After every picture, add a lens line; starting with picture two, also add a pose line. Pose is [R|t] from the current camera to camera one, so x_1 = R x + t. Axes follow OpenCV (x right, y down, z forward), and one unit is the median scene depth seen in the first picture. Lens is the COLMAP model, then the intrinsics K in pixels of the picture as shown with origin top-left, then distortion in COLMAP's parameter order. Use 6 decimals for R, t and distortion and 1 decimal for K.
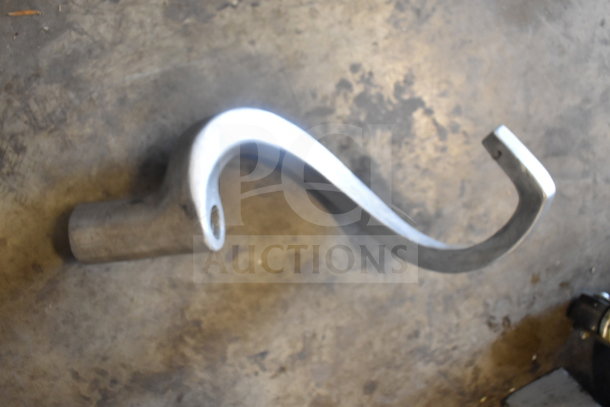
lens RADIAL K [[504.5, 0, 309.8], [0, 504.5, 204.6], [0, 0, 1]] dist [-0.100537, 0.019391]
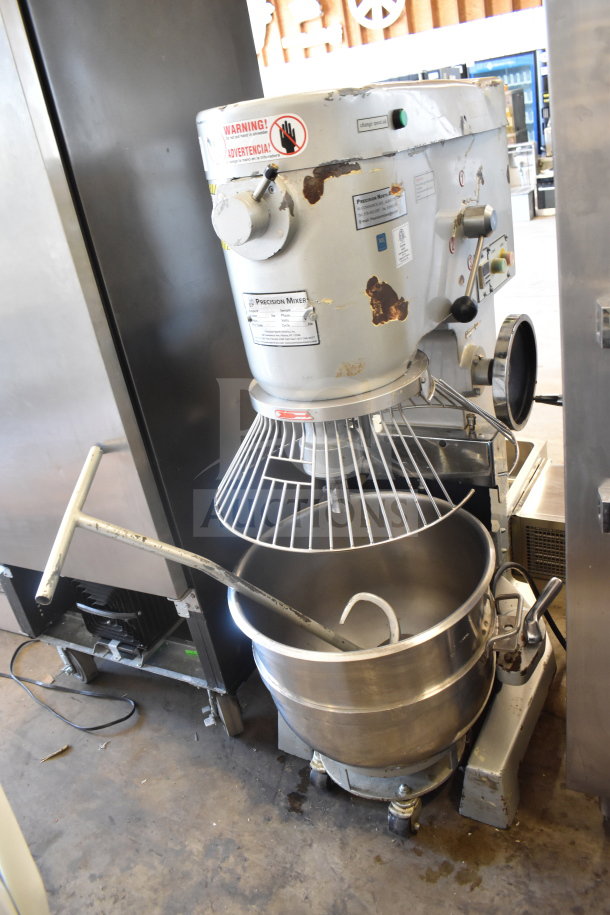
lens RADIAL K [[693.5, 0, 305.1], [0, 693.5, 458.1], [0, 0, 1]] dist [-0.100851, 0.017180]
pose [[-0.607934, -0.410067, 0.679898, -0.139297], [0.781365, -0.461069, 0.420577, -0.421261], [0.141016, 0.786931, 0.600711, -1.228676]]
